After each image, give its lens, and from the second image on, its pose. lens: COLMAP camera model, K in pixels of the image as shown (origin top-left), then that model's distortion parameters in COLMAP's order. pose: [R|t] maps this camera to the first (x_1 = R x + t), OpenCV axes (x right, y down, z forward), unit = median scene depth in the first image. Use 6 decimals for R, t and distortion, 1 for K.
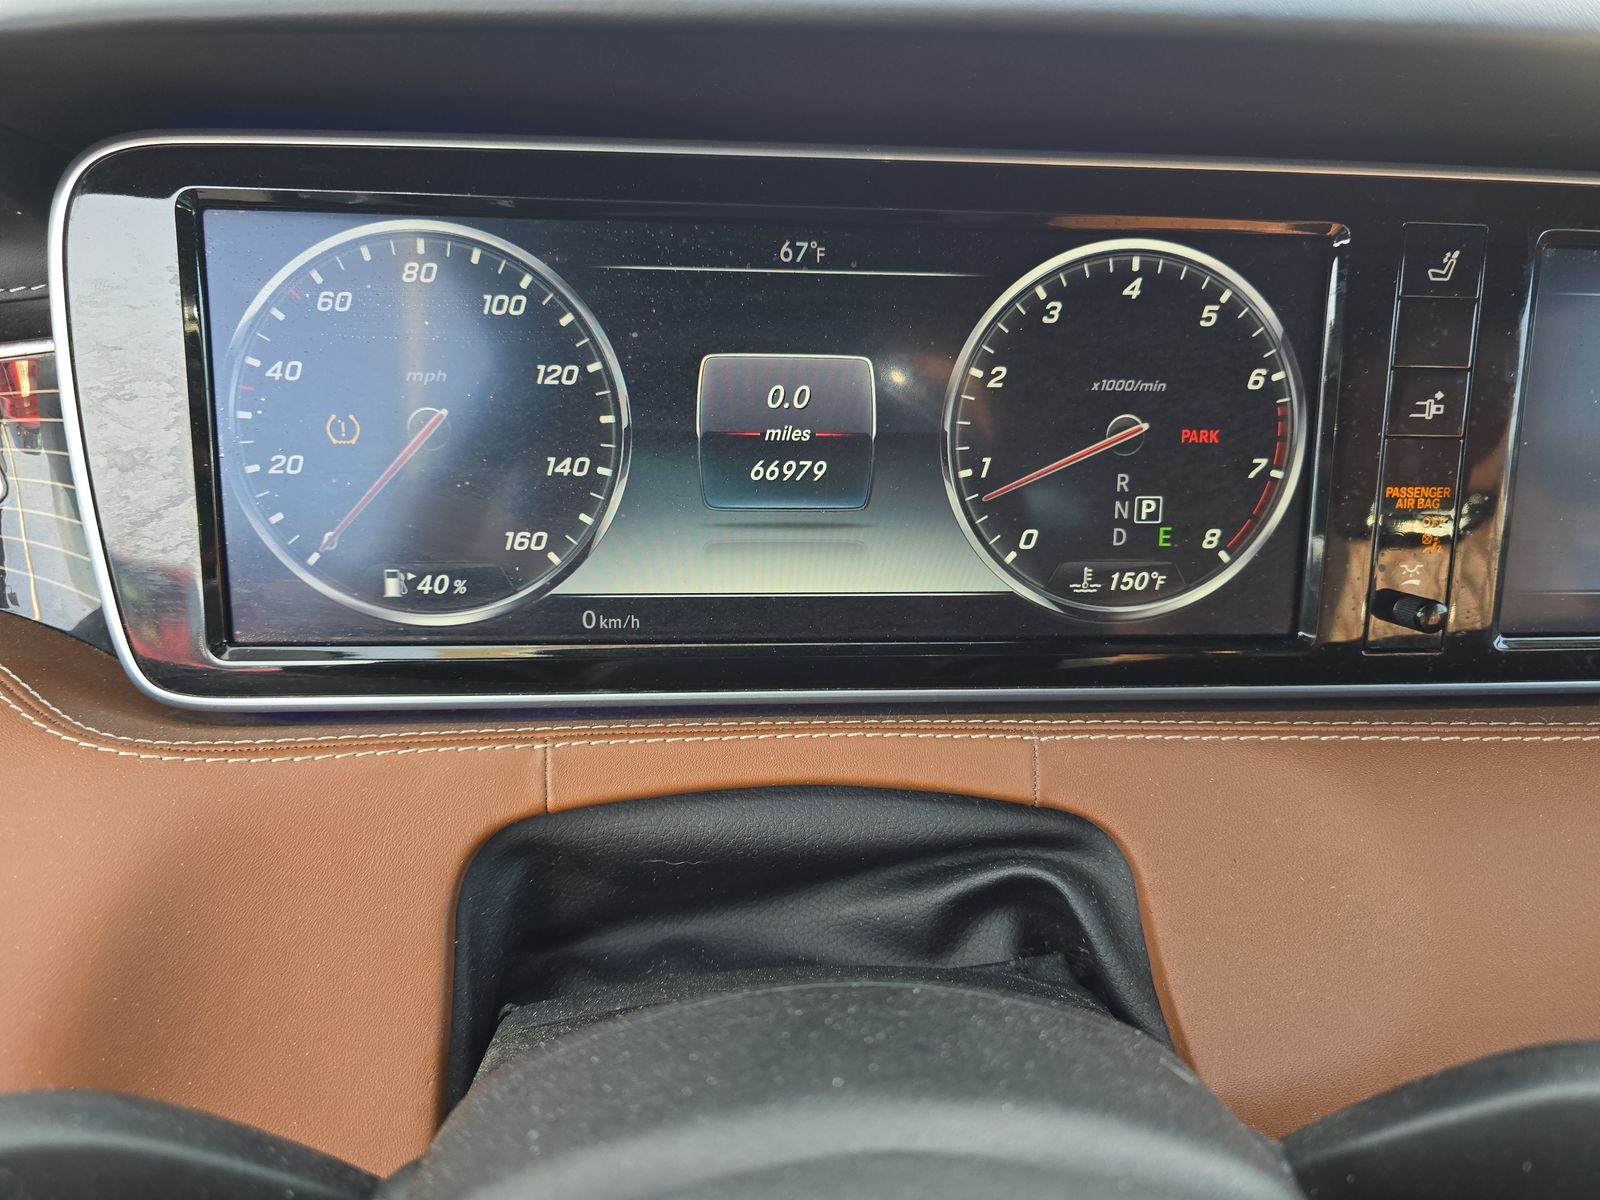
lens RADIAL K [[1055.0, 0, 784.4], [0, 1055.0, 609.4], [0, 0, 1]] dist [0.022250, -0.039437]
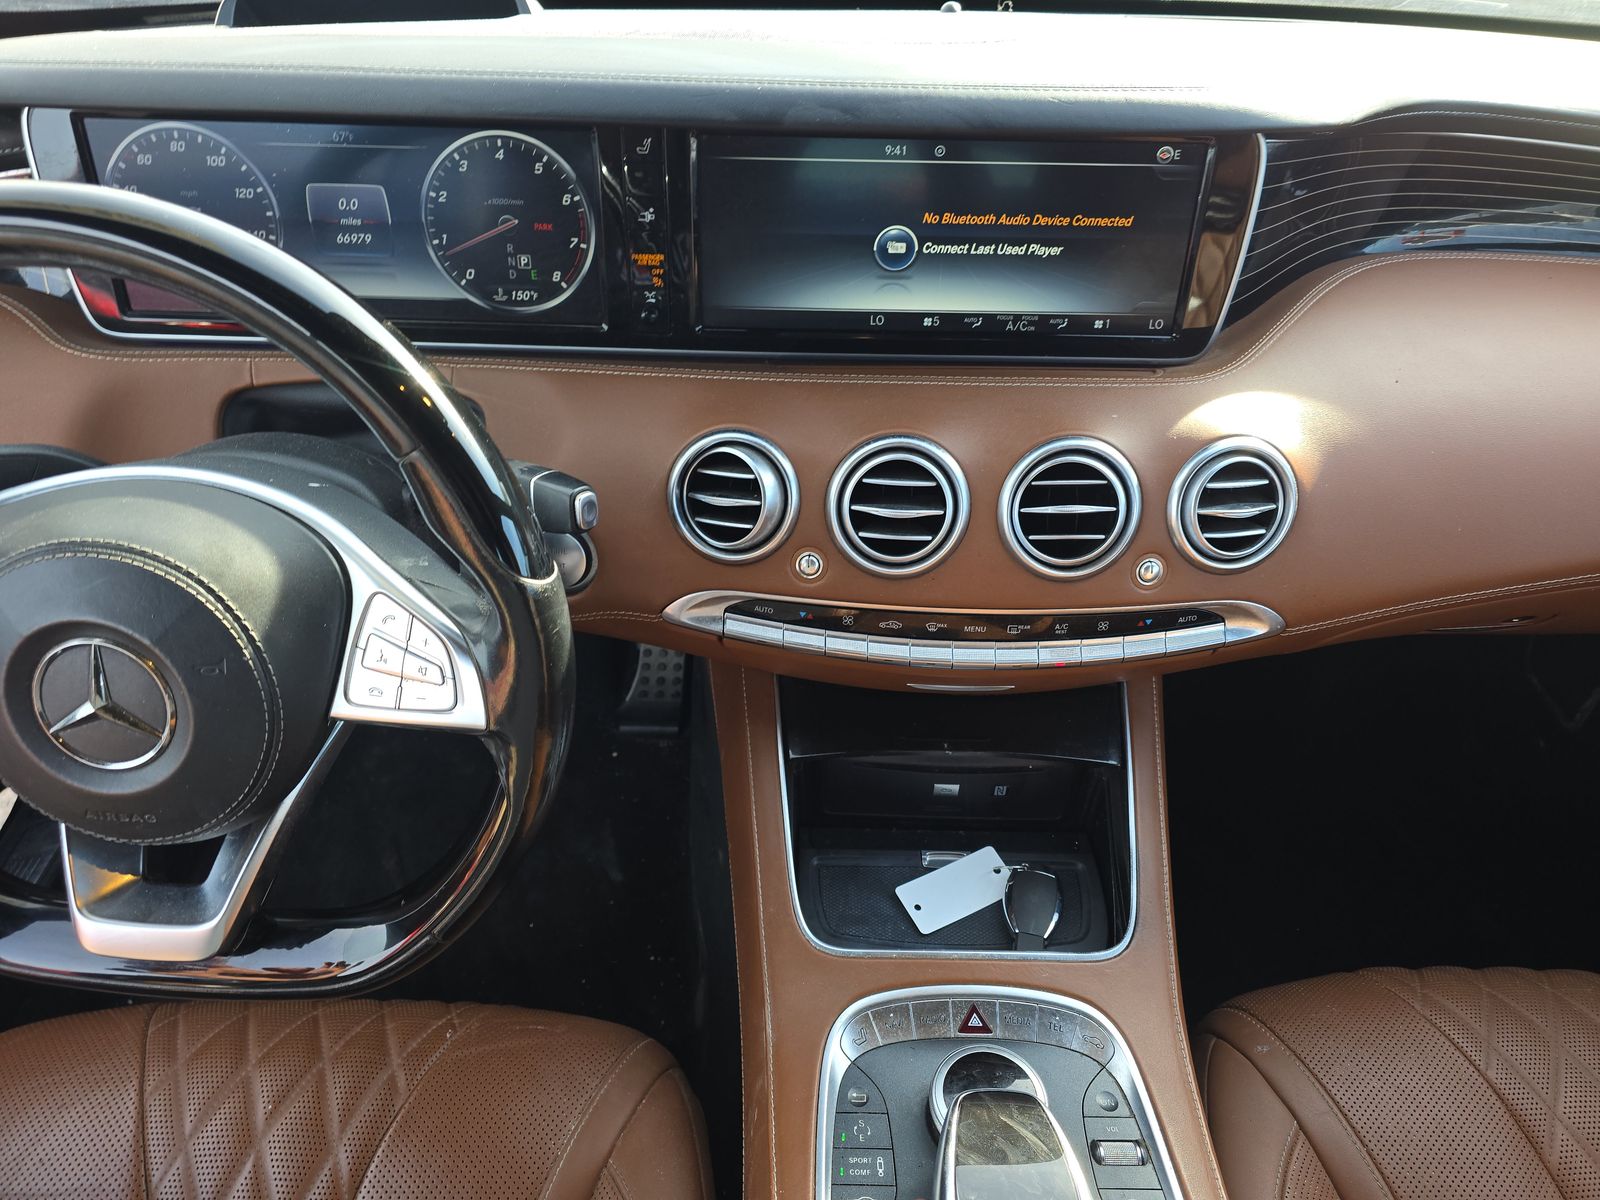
lens RADIAL K [[1055.0, 0, 784.4], [0, 1055.0, 609.4], [0, 0, 1]] dist [0.022250, -0.039437]
pose [[0.995151, 0.059484, -0.078338, 1.124903], [-0.031811, 0.948248, 0.315934, -0.124356], [0.093077, -0.311910, 0.945542, -1.263741]]
